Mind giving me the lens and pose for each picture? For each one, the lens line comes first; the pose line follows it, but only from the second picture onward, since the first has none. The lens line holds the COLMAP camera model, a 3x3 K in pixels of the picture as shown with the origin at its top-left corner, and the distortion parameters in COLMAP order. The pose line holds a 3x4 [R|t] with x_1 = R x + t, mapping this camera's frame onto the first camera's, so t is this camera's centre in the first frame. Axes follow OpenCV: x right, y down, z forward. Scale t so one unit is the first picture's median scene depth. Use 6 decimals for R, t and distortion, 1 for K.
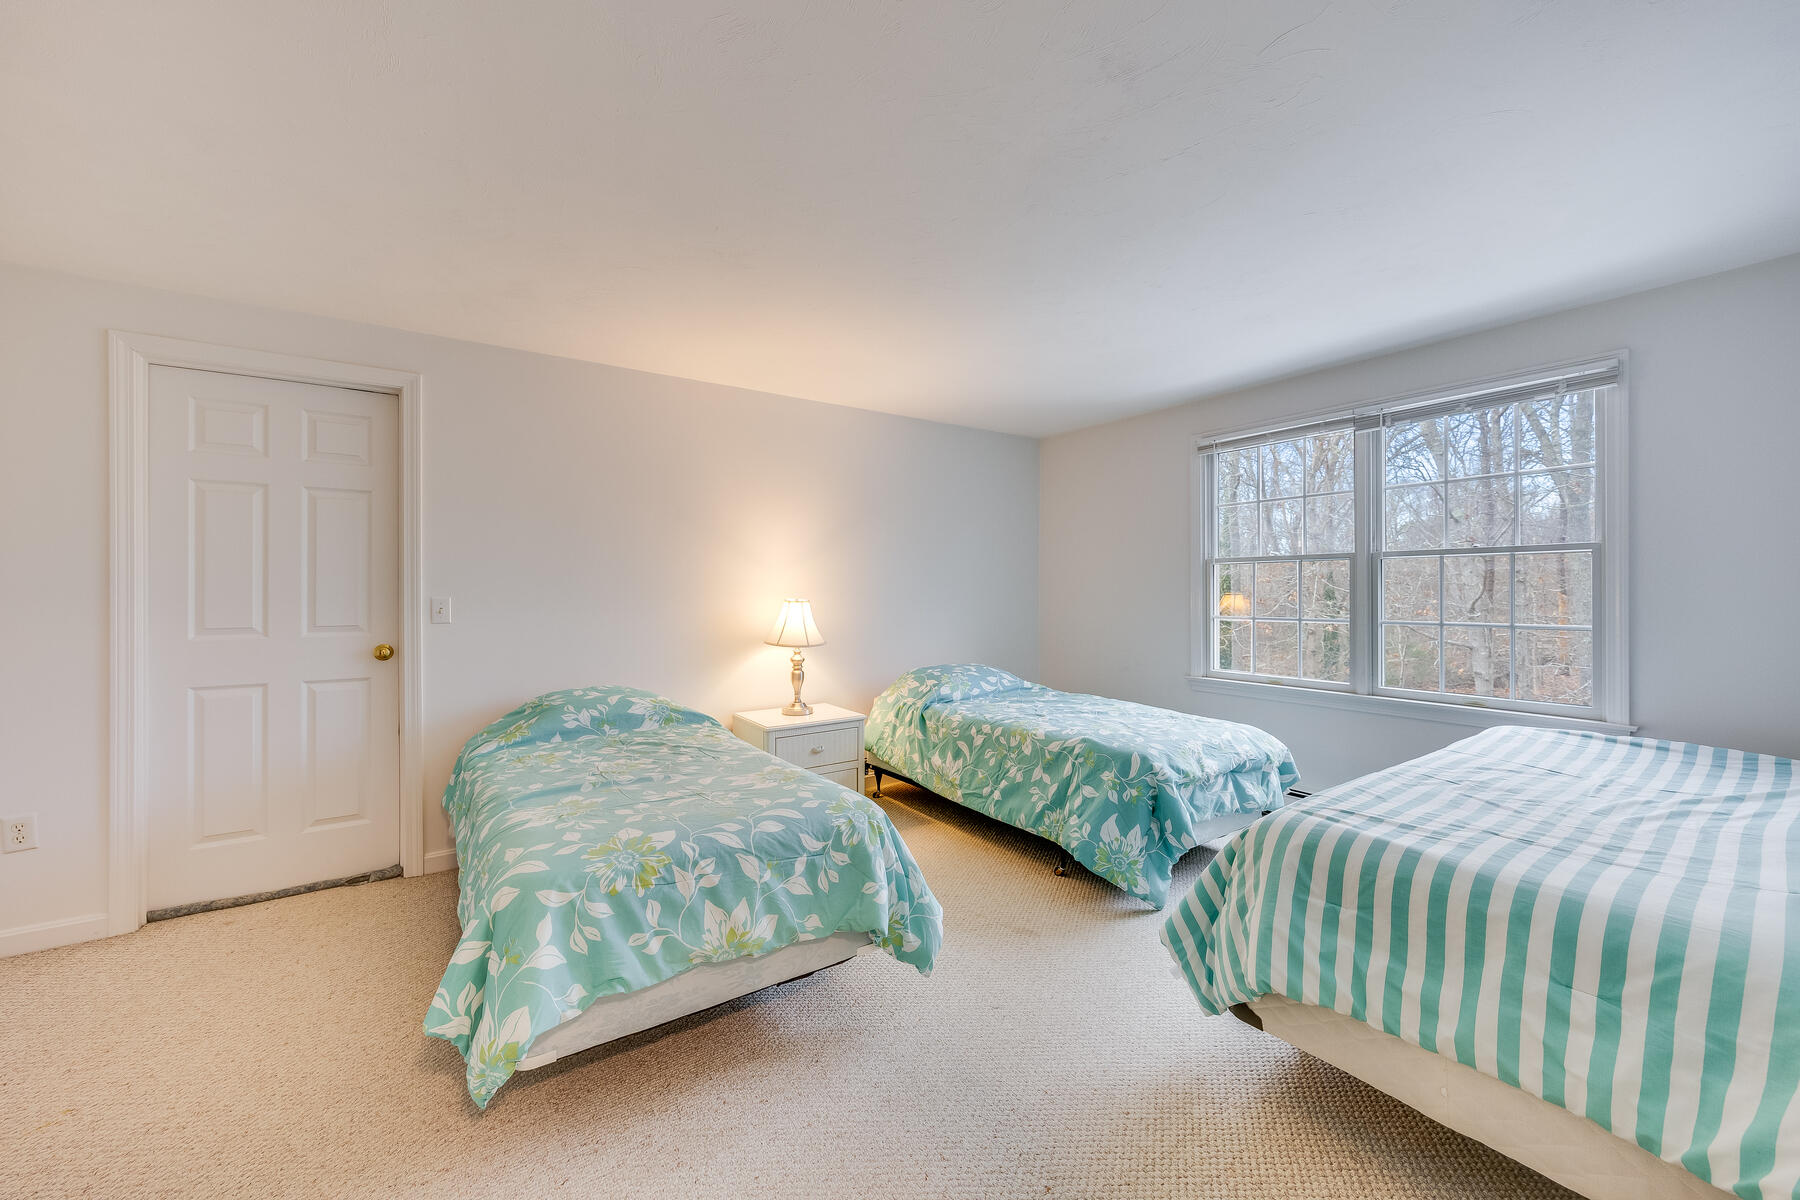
lens RADIAL K [[683.3, 0, 900.2], [0, 683.3, 592.7], [0, 0, 1]] dist [0.002774, 0.000119]
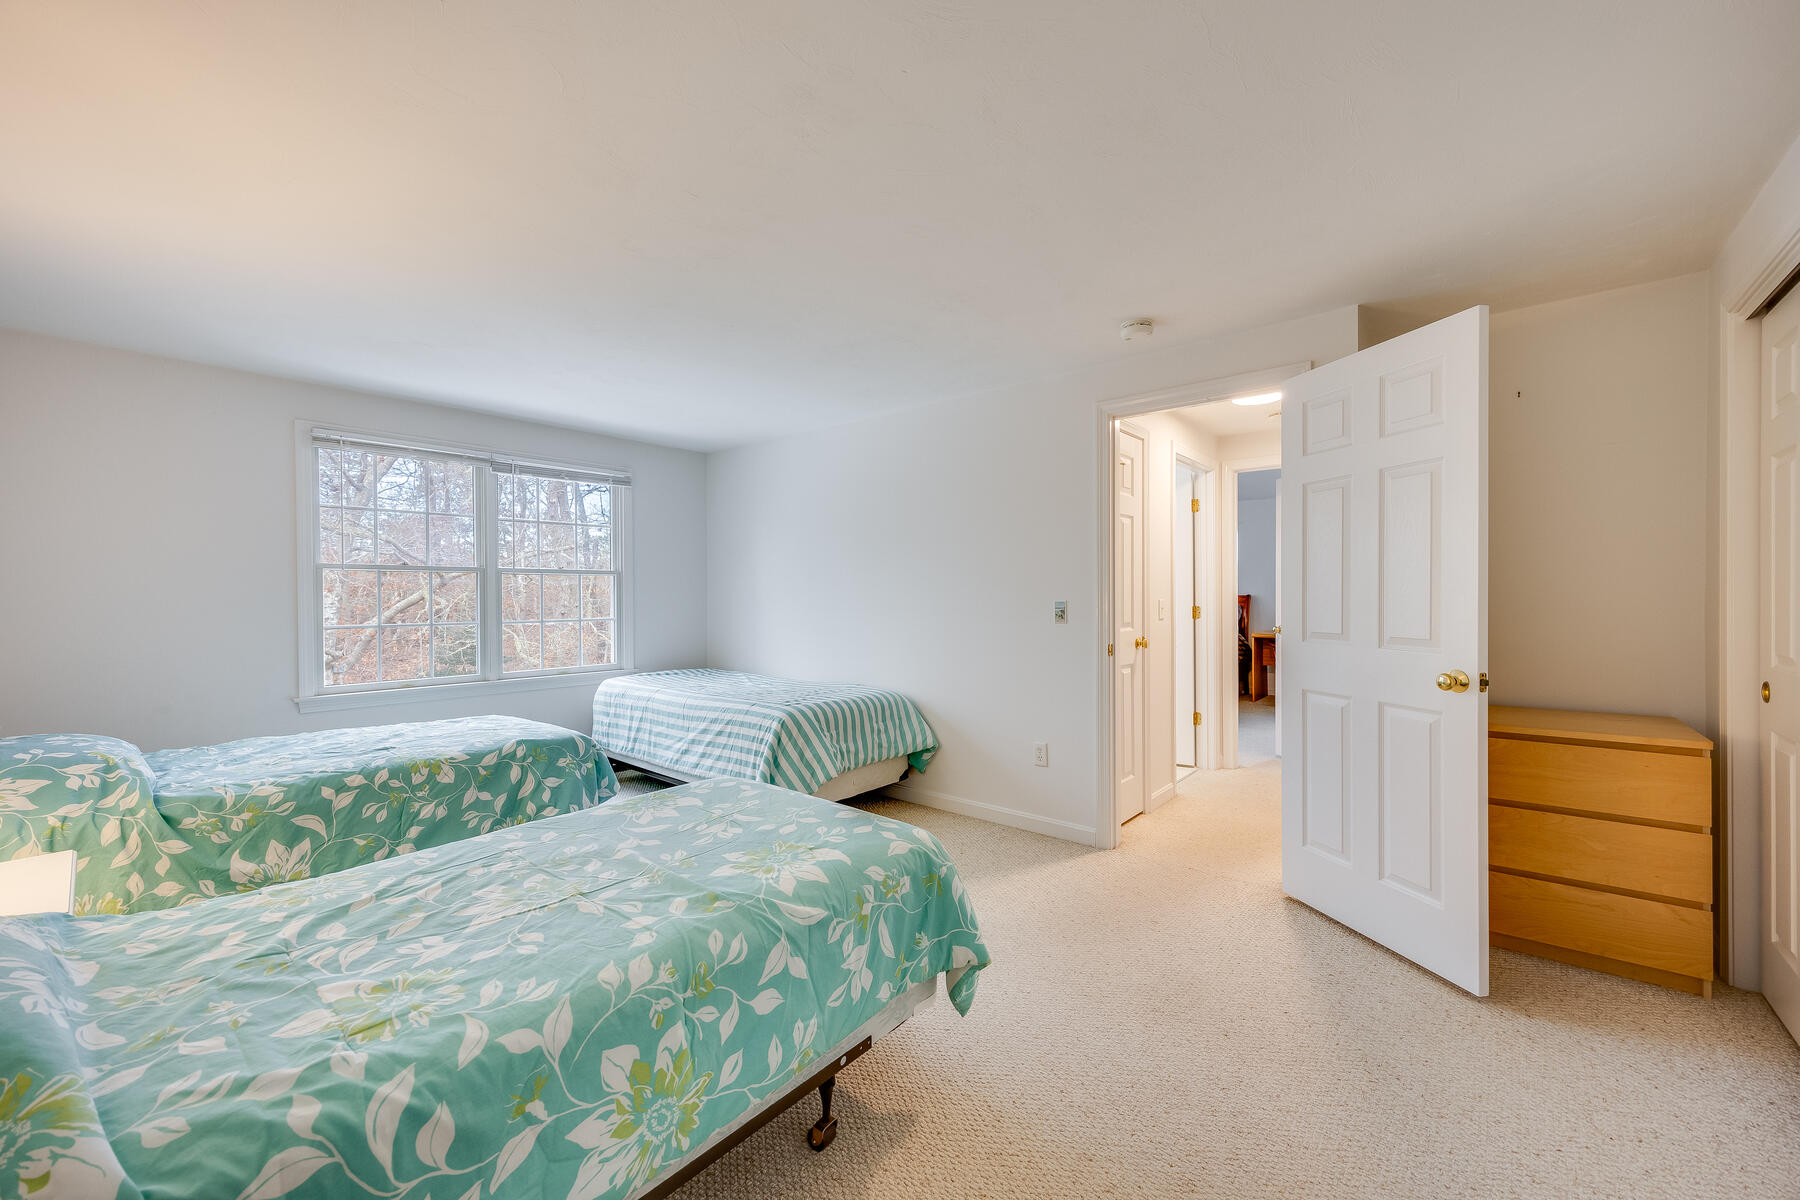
lens RADIAL K [[683.3, 0, 900.5], [0, 683.3, 601.3], [0, 0, 1]] dist [0.002774, 0.000119]
pose [[-0.241209, -0.003491, 0.970467, -0.794012], [0.007080, 0.999961, 0.005357, 0.001228], [-0.970447, 0.008163, -0.241175, 0.628784]]
